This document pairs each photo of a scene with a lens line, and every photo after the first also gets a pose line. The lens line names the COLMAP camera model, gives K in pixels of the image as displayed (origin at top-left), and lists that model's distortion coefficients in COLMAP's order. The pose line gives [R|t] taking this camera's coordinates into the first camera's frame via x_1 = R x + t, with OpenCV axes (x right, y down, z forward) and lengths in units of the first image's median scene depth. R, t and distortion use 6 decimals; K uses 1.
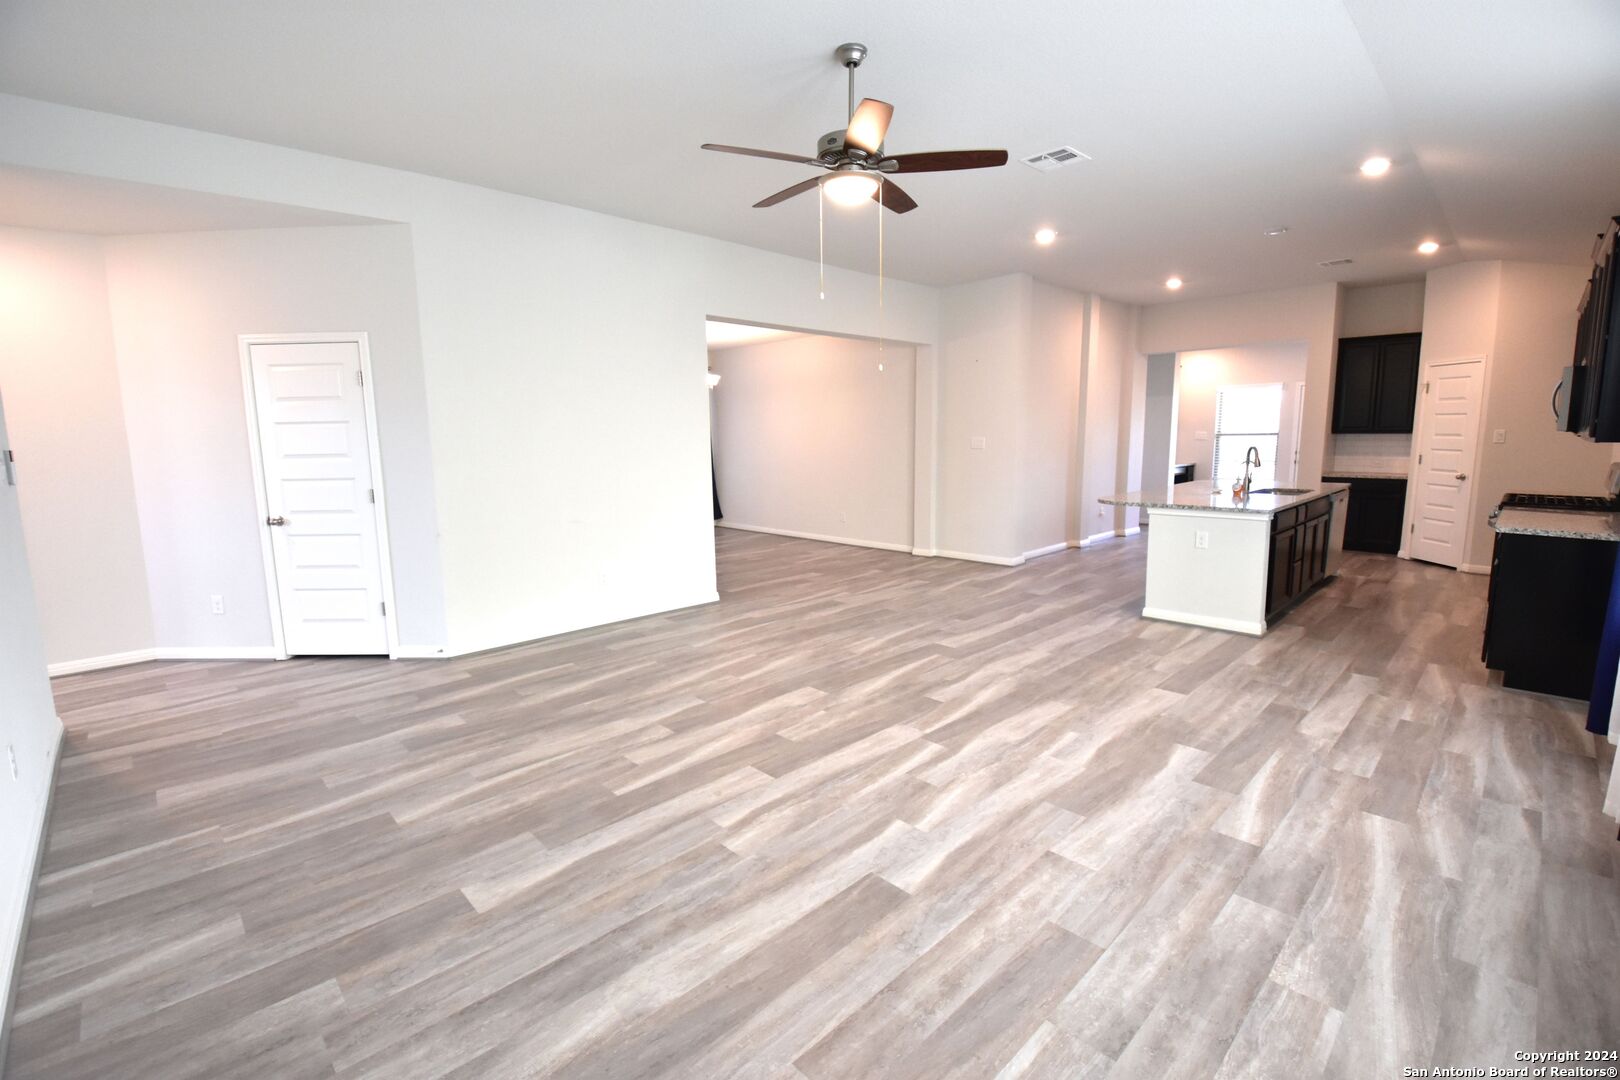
lens RADIAL K [[713.0, 0, 810.0], [0, 713.0, 540.0], [0, 0, 1]] dist [-0.006906, -0.012327]
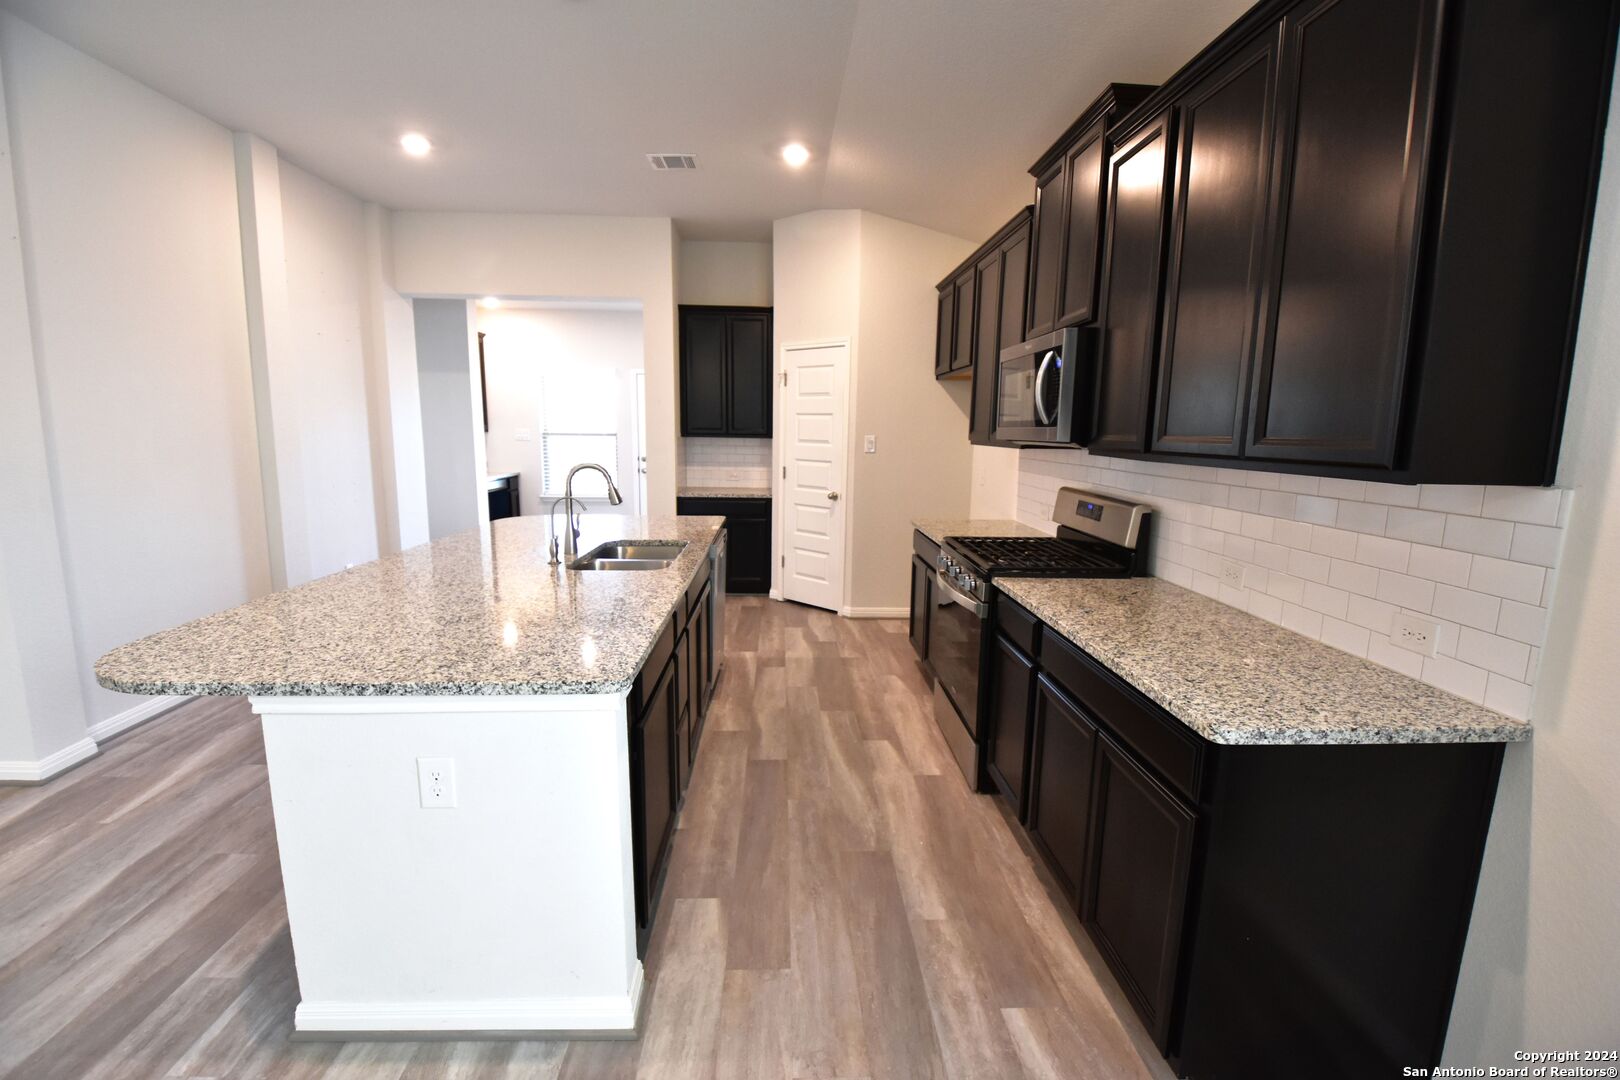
lens RADIAL K [[713.0, 0, 810.0], [0, 713.0, 540.0], [0, 0, 1]] dist [-0.006906, -0.012327]
pose [[0.664782, -0.087878, 0.741851, 0.534150], [0.083229, 0.995587, 0.043353, -0.128025], [-0.742387, 0.032923, 0.669162, 0.816225]]
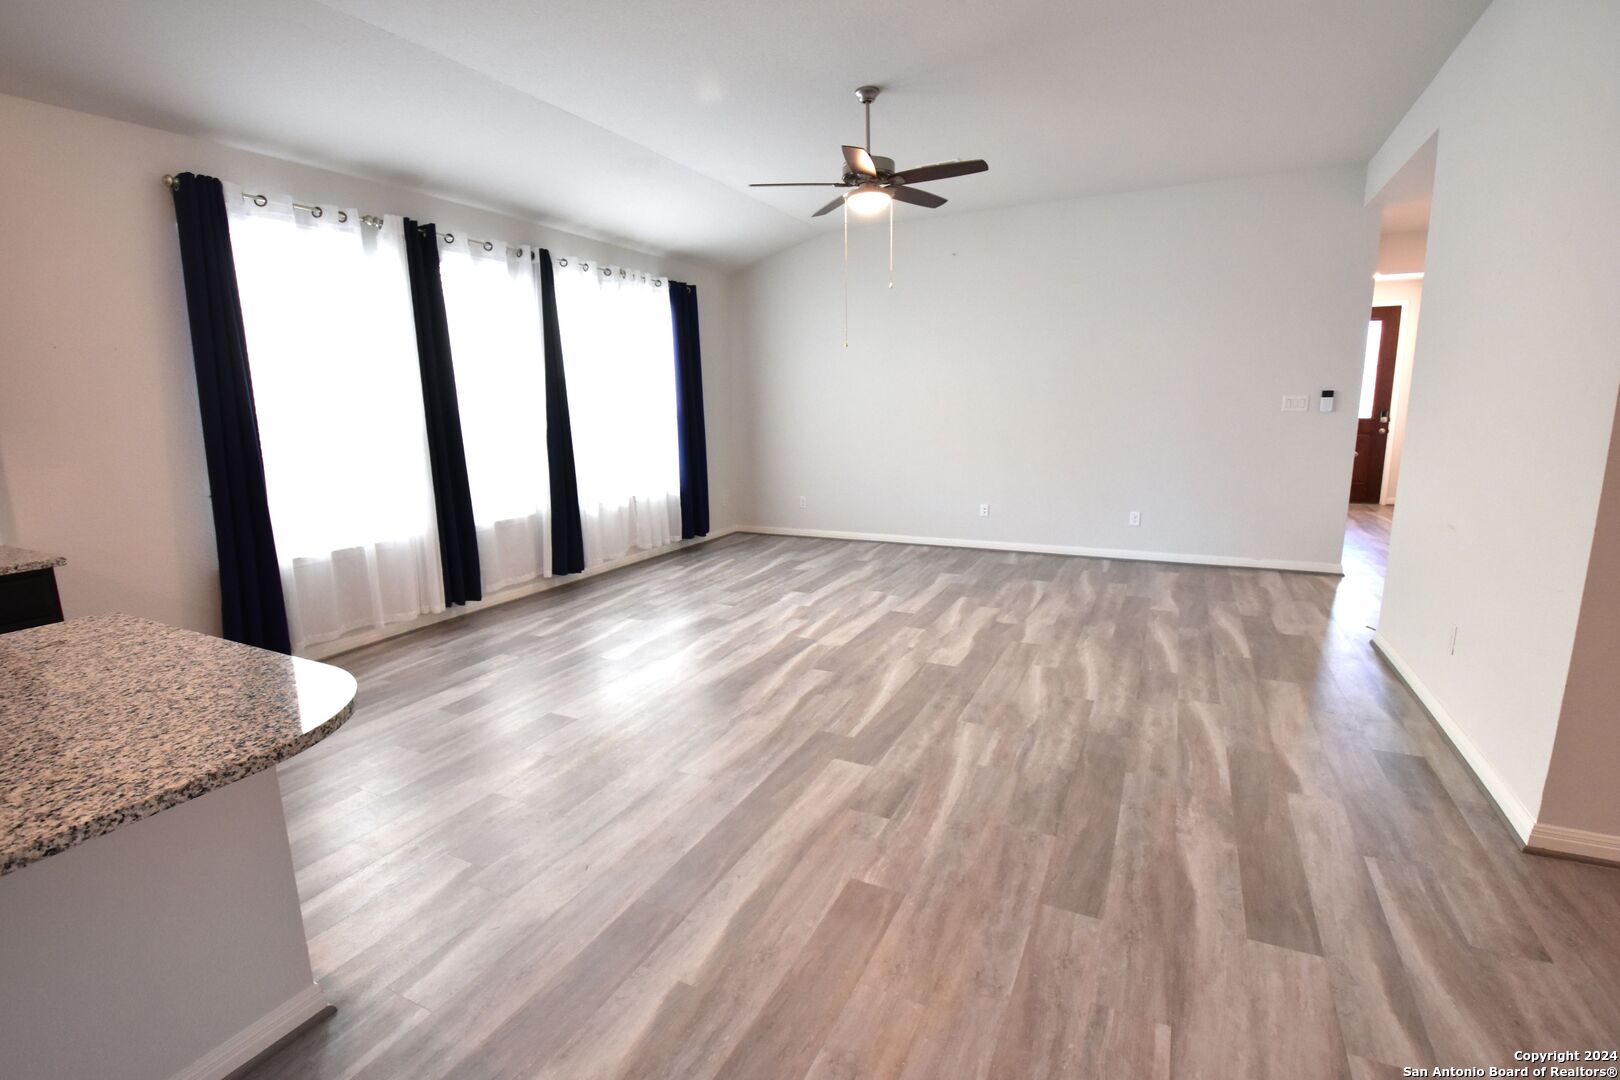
lens RADIAL K [[724.1, 0, 795.4], [0, 724.1, 540.6], [0, 0, 1]] dist [-0.001981, -0.010937]
pose [[-0.948875, 0.091553, -0.302082, 0.455569], [-0.013051, 0.944815, 0.327344, -0.250179], [0.315381, 0.314551, -0.895317, 1.677672]]
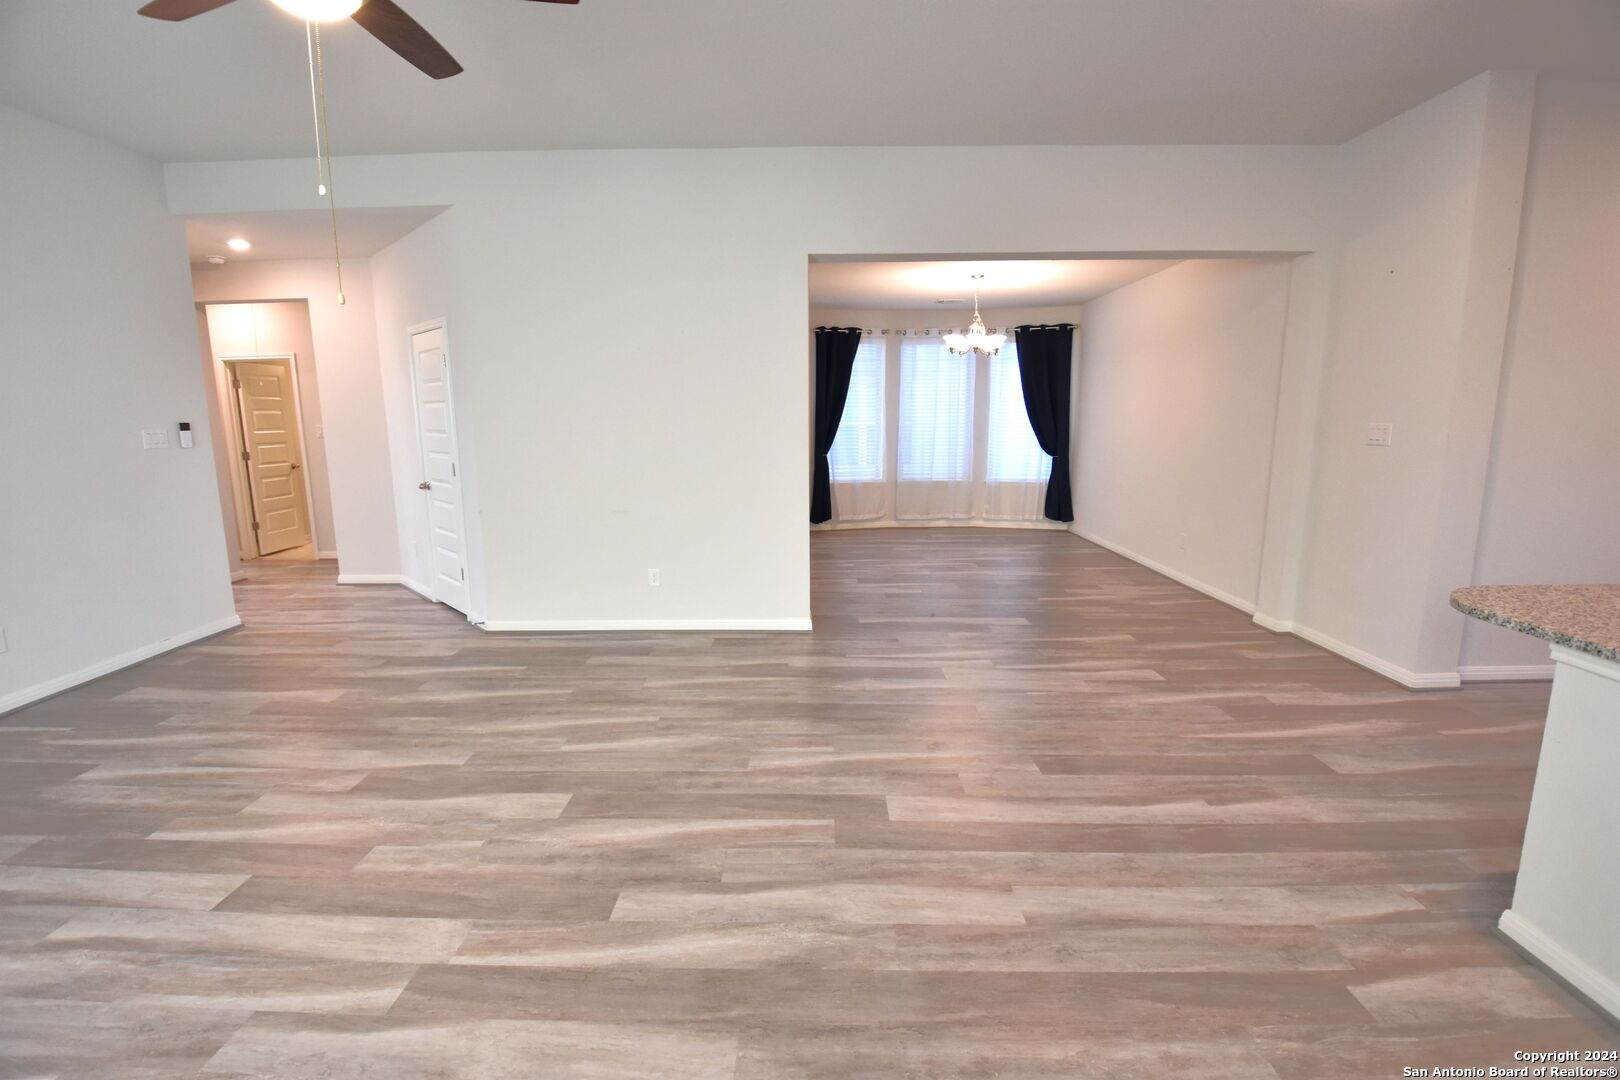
lens RADIAL K [[713.0, 0, 810.0], [0, 713.0, 540.0], [0, 0, 1]] dist [-0.006906, -0.012327]
pose [[0.705347, 0.130194, -0.696804, 0.572640], [-0.107457, 0.991267, 0.076437, -0.102988], [0.700670, 0.020962, 0.713177, 0.652413]]
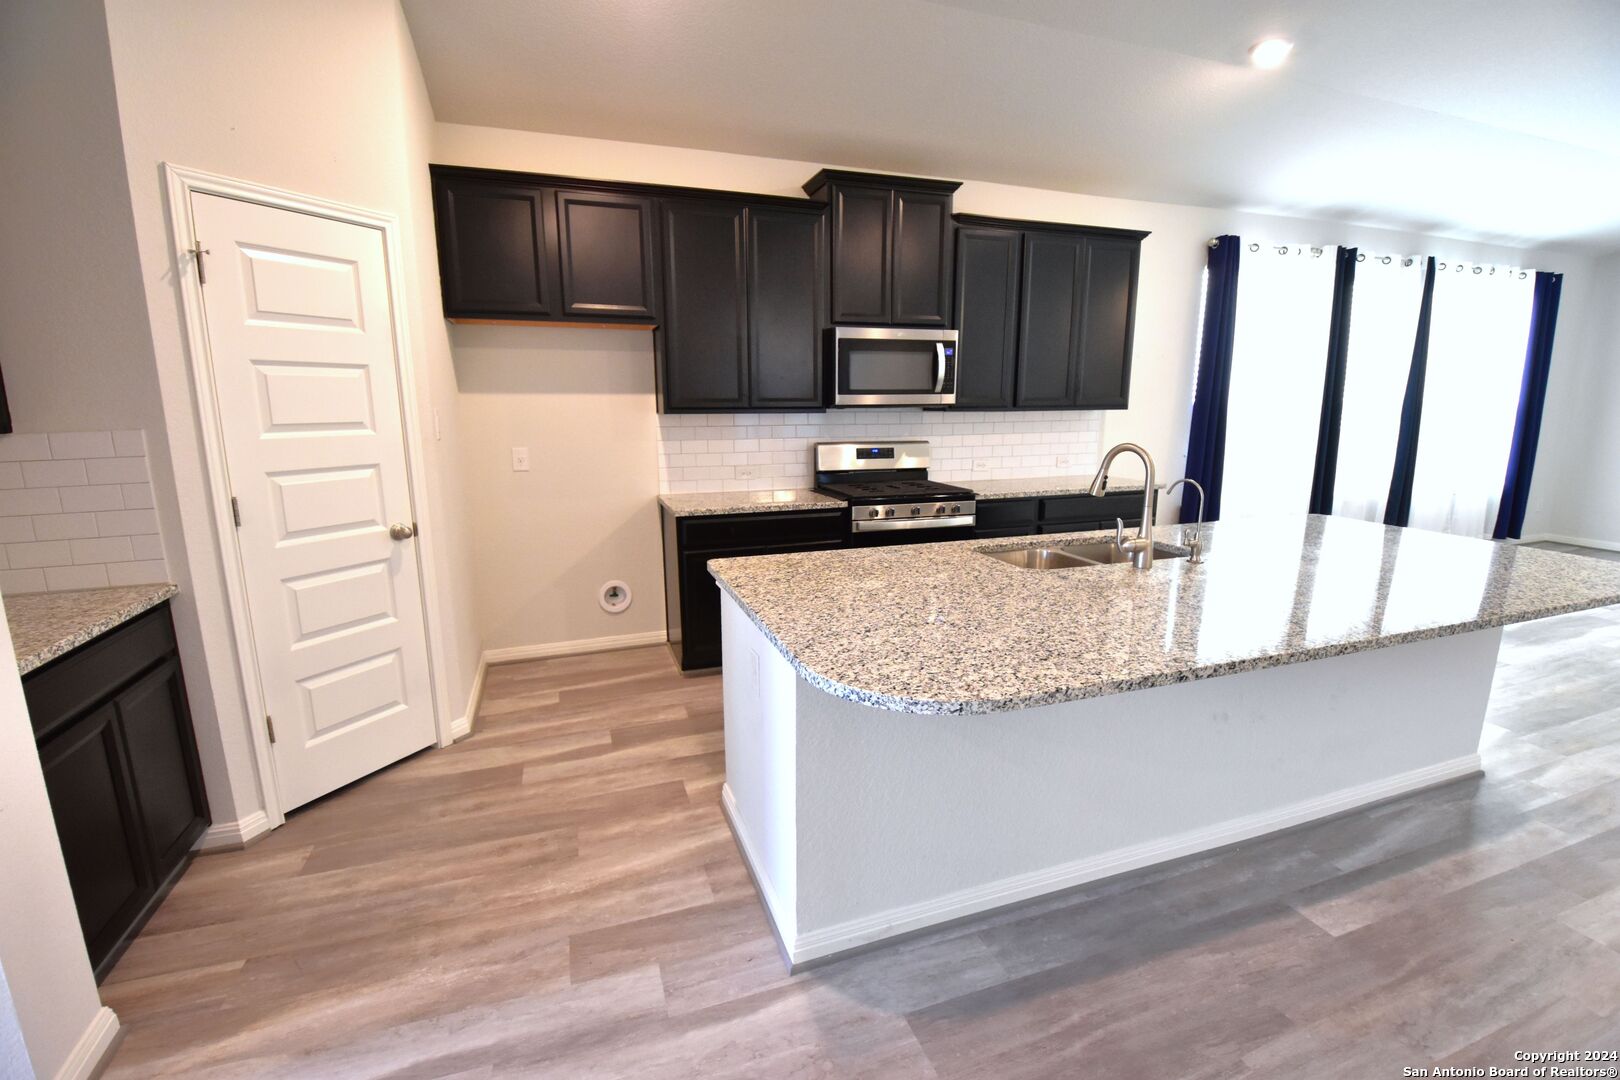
lens RADIAL K [[724.1, 0, 795.4], [0, 724.1, 540.6], [0, 0, 1]] dist [-0.001981, -0.010937]
pose [[-0.909053, -0.058399, 0.412568, 0.931448], [0.080023, 0.947230, 0.310405, -0.316398], [-0.408924, 0.315189, -0.856409, 2.070135]]
